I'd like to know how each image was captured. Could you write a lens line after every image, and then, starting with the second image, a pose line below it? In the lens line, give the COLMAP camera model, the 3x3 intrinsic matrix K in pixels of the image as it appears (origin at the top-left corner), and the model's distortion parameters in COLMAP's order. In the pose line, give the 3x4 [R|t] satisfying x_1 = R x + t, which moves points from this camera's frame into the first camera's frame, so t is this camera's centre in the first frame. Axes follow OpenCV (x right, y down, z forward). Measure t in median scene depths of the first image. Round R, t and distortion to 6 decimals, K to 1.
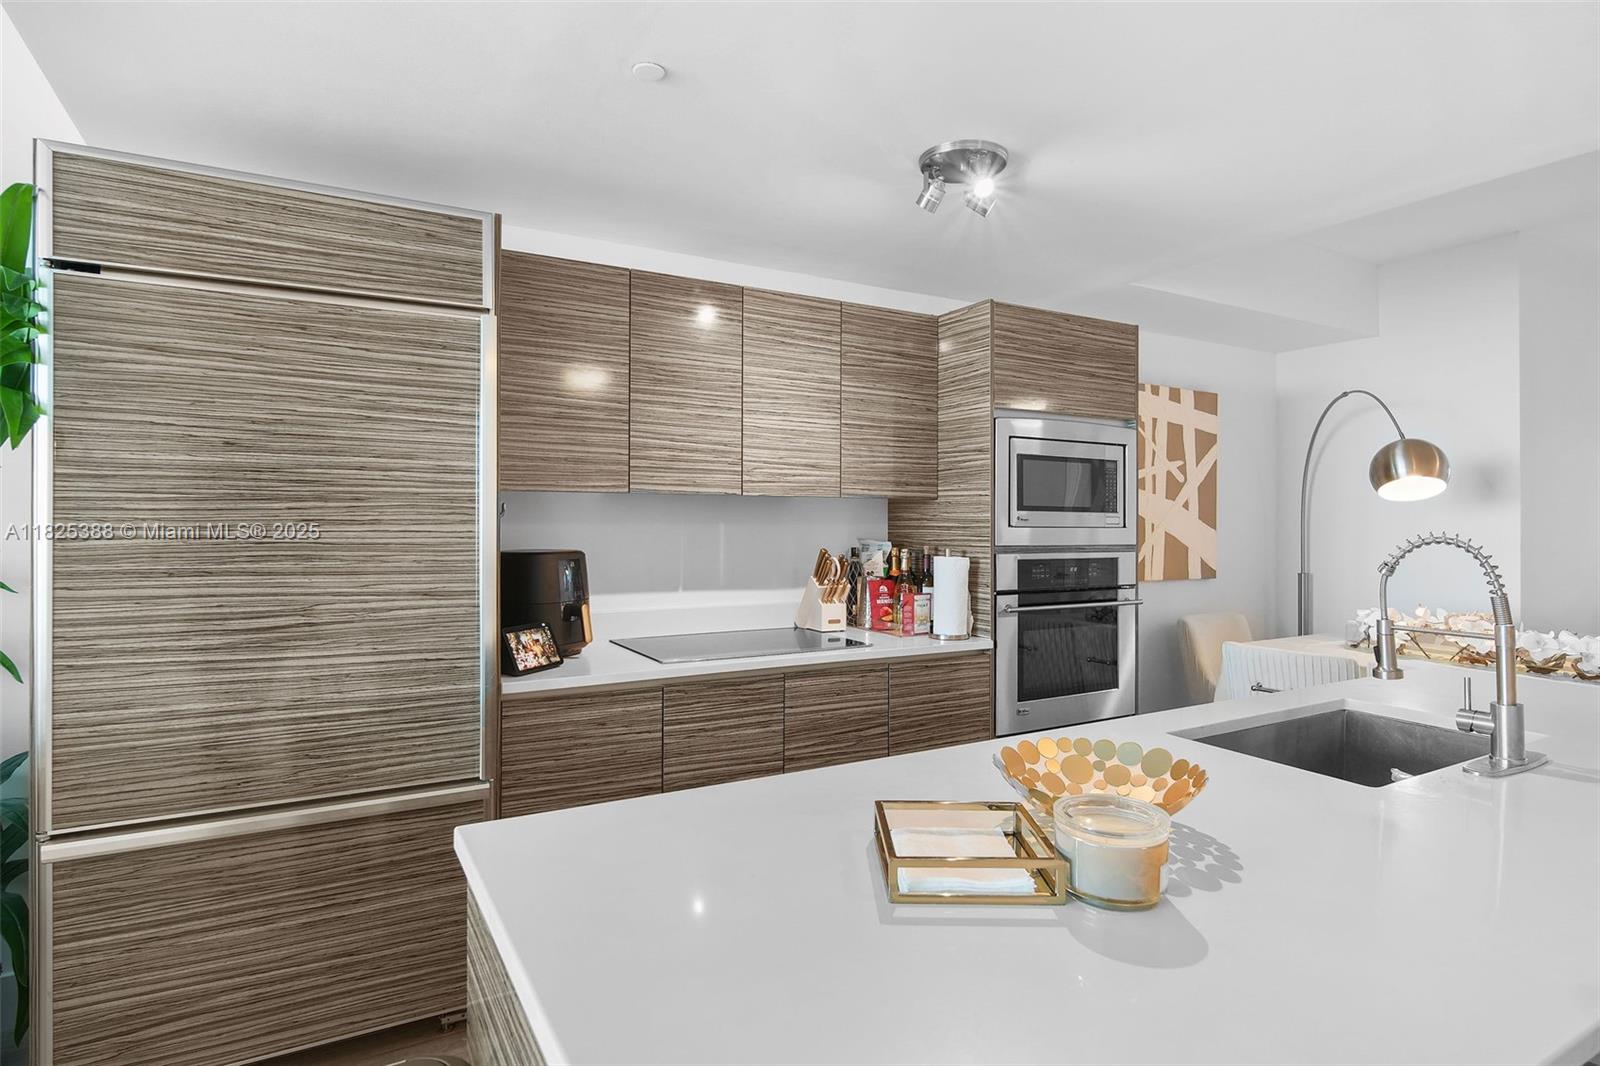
lens RADIAL K [[853.2, 0, 798.0], [0, 853.2, 521.7], [0, 0, 1]] dist [-0.000195, -0.002391]
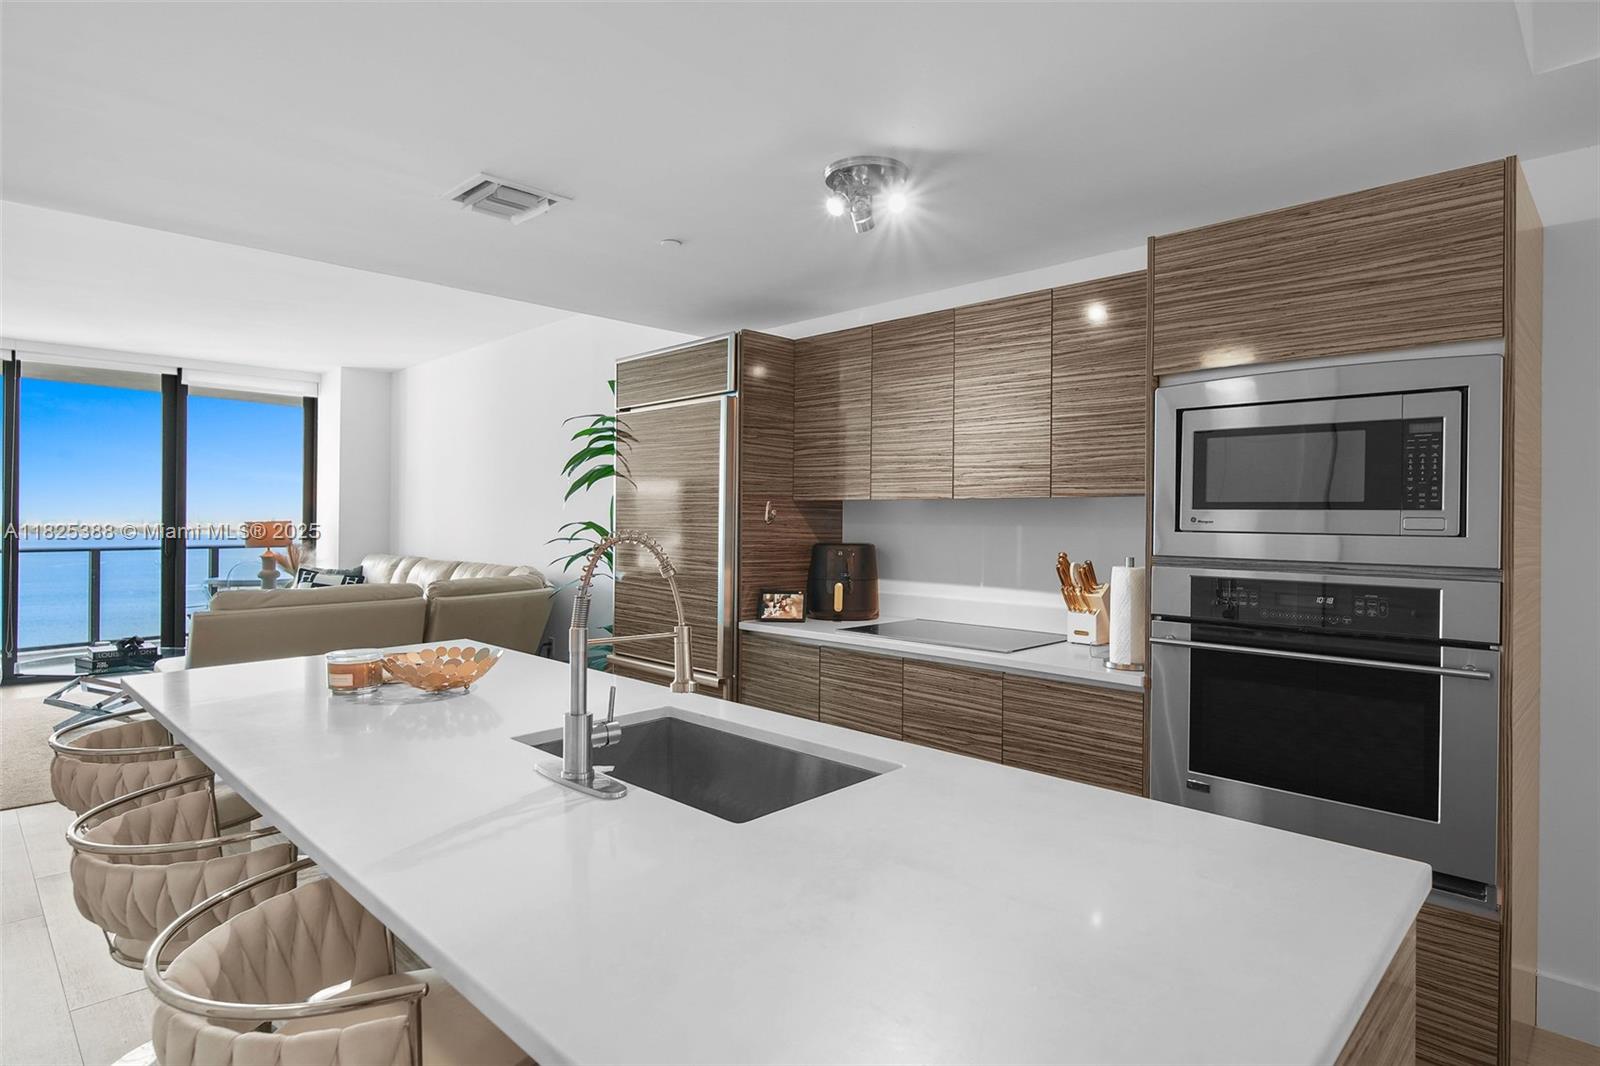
lens RADIAL K [[853.2, 0, 798.0], [0, 853.2, 521.7], [0, 0, 1]] dist [-0.000195, -0.002391]
pose [[0.272156, 0.000612, -0.962253, 0.988390], [-0.008655, 0.999961, -0.001812, 0.002340], [0.962214, 0.008822, 0.272151, 0.539227]]
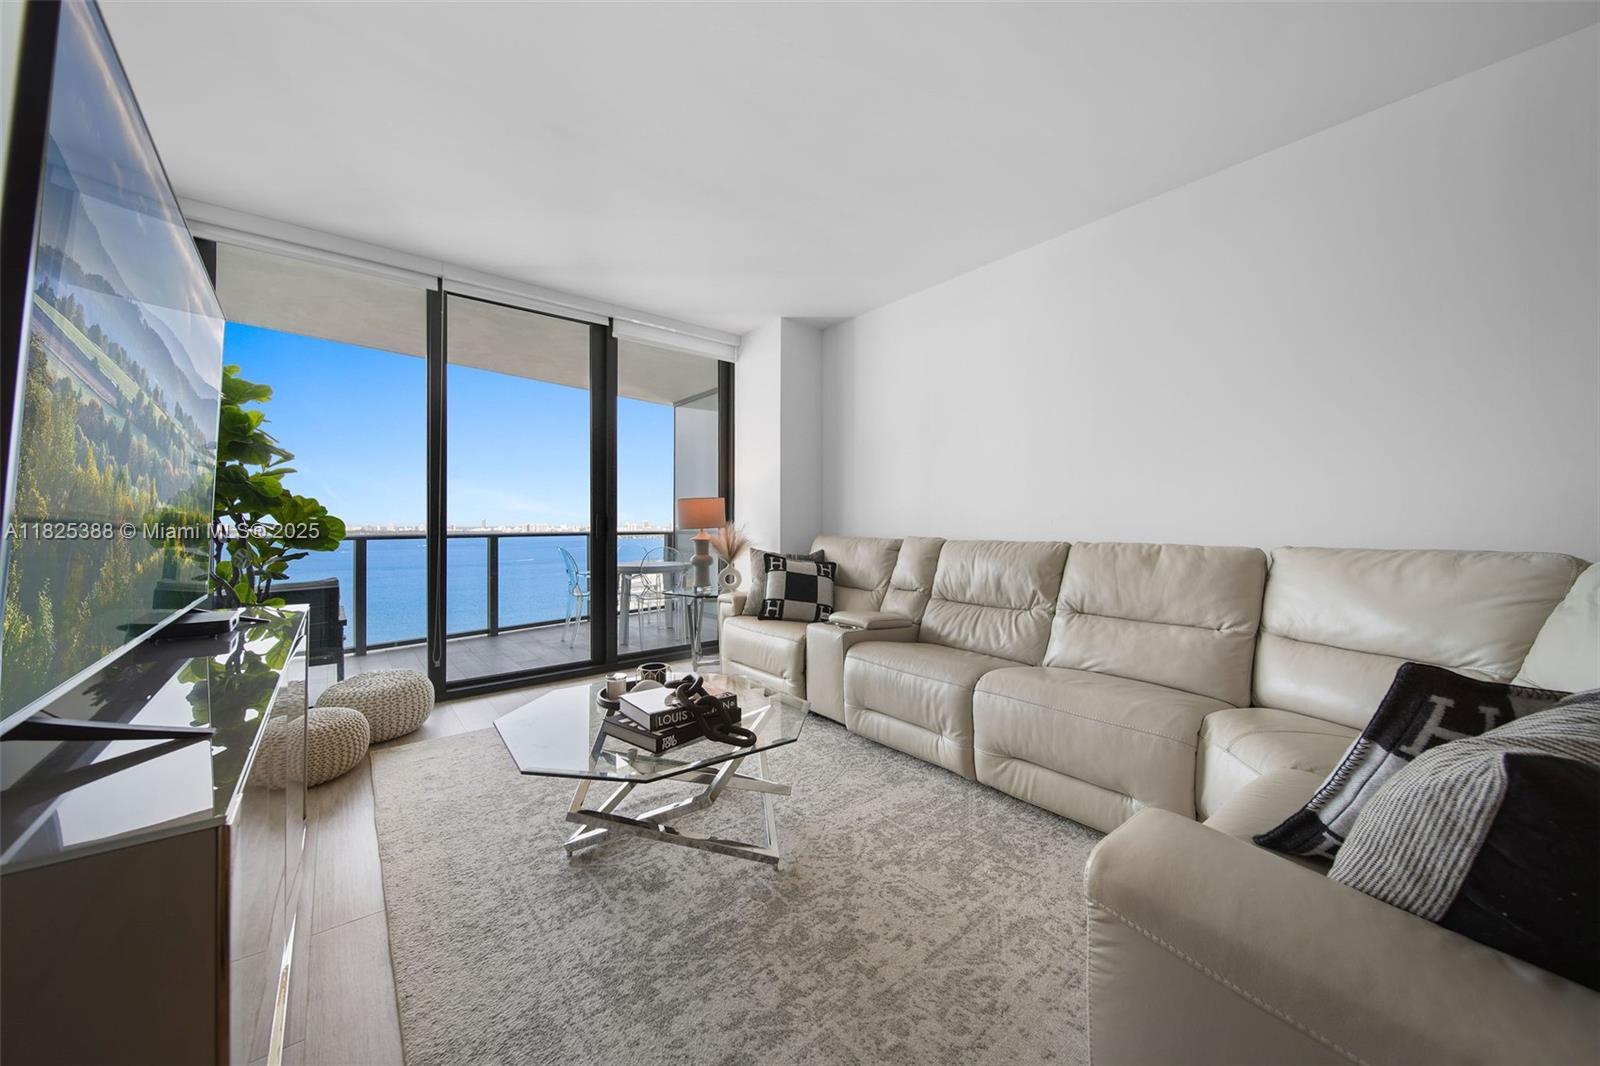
lens RADIAL K [[562.8, 0, 799.1], [0, 562.8, 525.7], [0, 0, 1]] dist [-0.001136, -0.001866]
pose [[0.172185, -0.000291, -0.985065, -0.576083], [0.000285, 1.000000, -0.000246, 0.087167], [0.985065, -0.000239, 0.172185, -0.381131]]
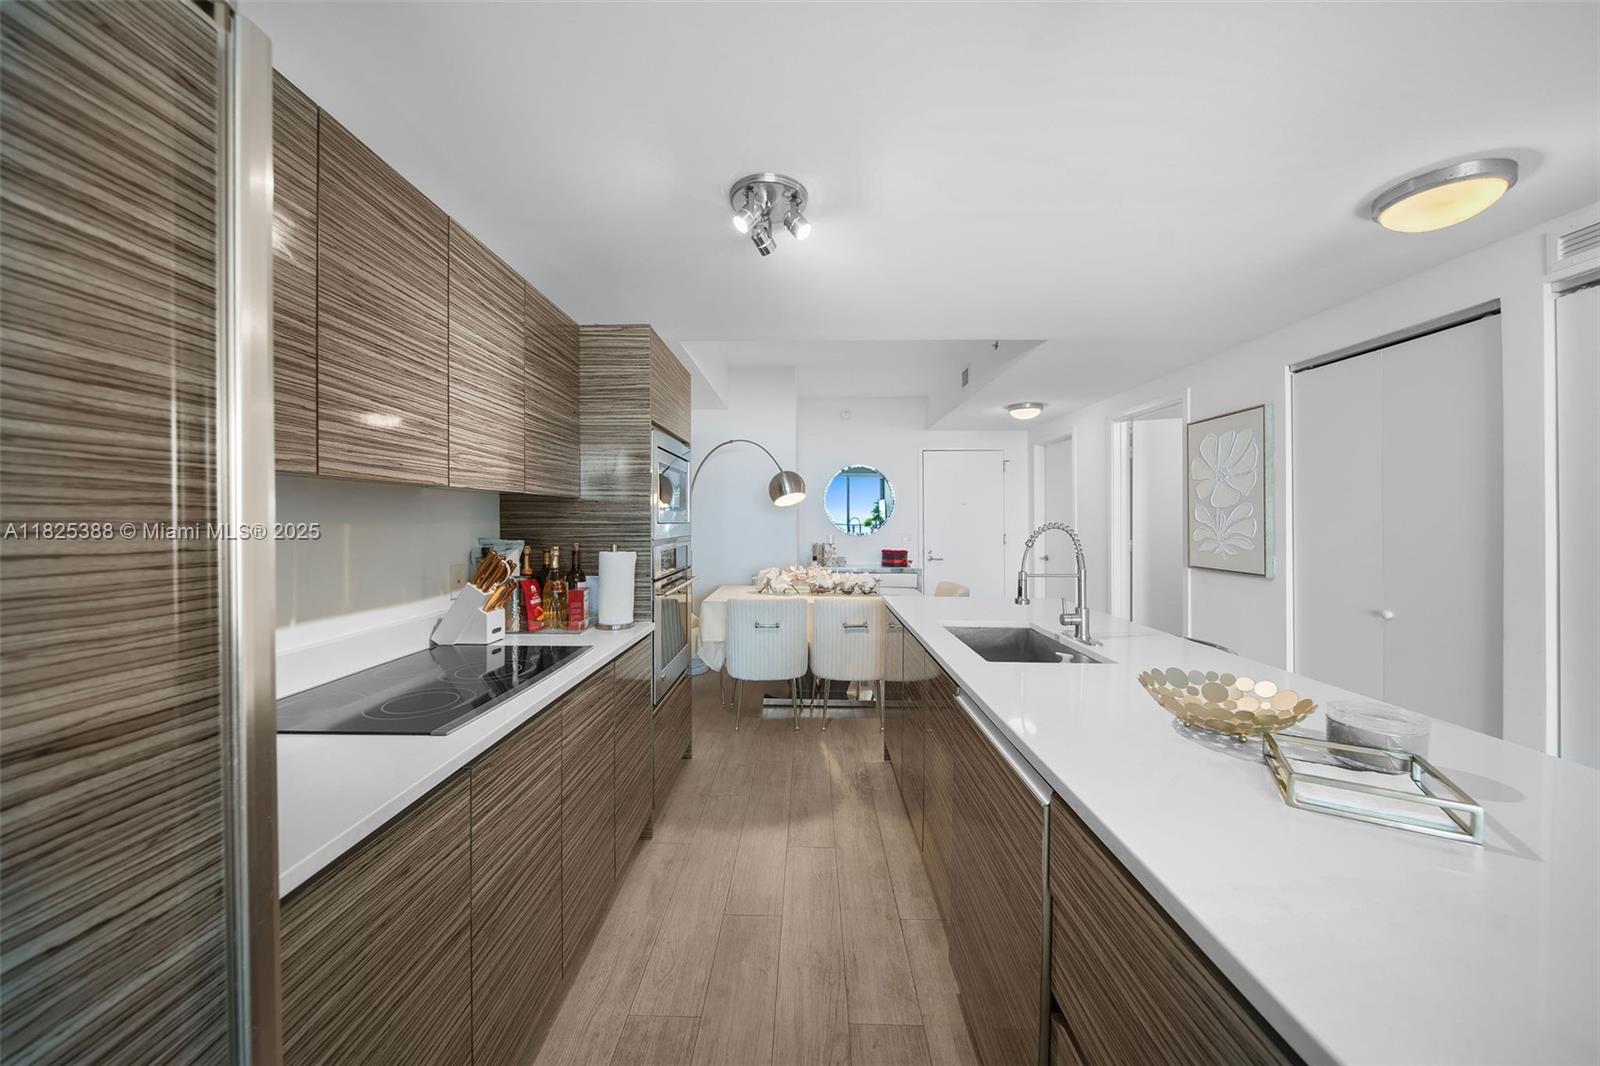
lens RADIAL K [[562.9, 0, 795.9], [0, 562.9, 516.7], [0, 0, 1]] dist [0.000366, -0.002177]
pose [[0.512442, -0.001746, 0.858720, -0.361145], [0.005216, 0.999986, -0.001080, -0.001441], [-0.858706, 0.005032, 0.512444, 0.495916]]
